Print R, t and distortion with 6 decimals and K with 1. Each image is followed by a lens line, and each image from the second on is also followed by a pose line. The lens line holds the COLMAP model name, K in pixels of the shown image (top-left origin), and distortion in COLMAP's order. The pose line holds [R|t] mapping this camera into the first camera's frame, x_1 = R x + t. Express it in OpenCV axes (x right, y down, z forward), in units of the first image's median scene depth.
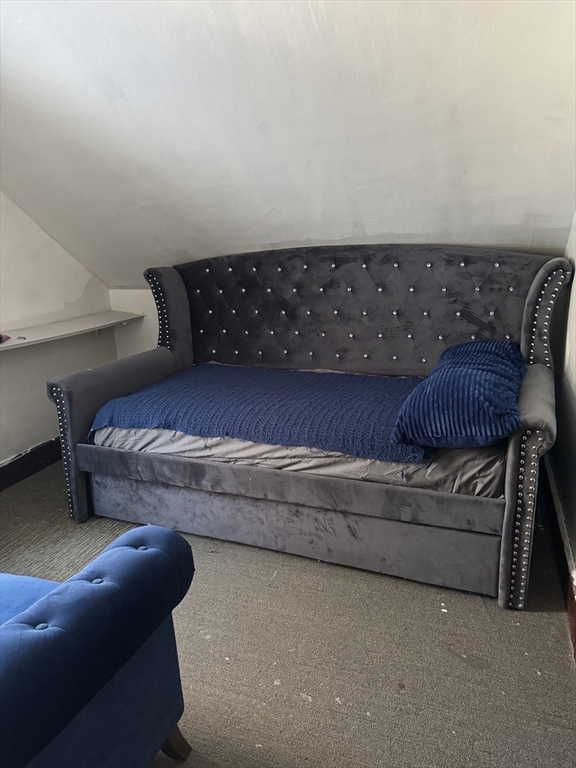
lens RADIAL K [[541.2, 0, 288.0], [0, 541.2, 384.0], [0, 0, 1]] dist [0.063321, -0.086568]
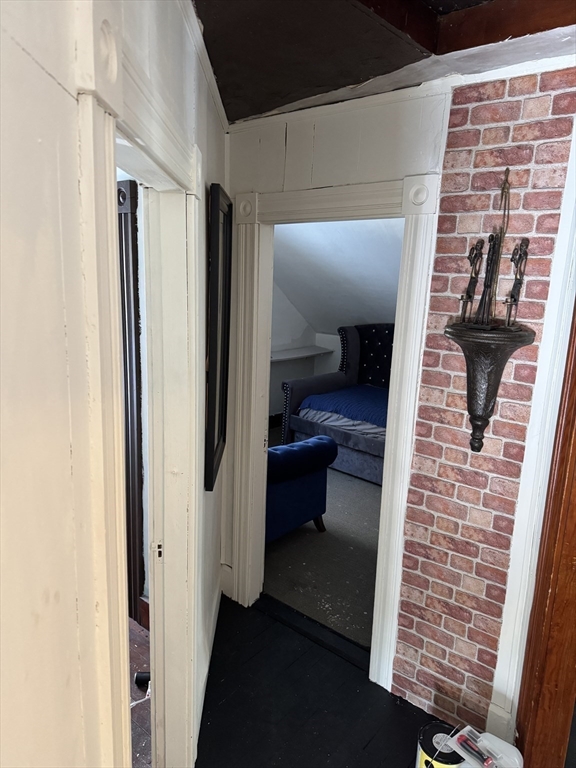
lens RADIAL K [[541.2, 0, 288.0], [0, 541.2, 384.0], [0, 0, 1]] dist [0.063321, -0.086568]
pose [[0.936293, 0.143285, -0.320662, 0.219667], [-0.158470, 0.987127, -0.021626, 0.045629], [0.313436, 0.071064, 0.946947, -0.883843]]
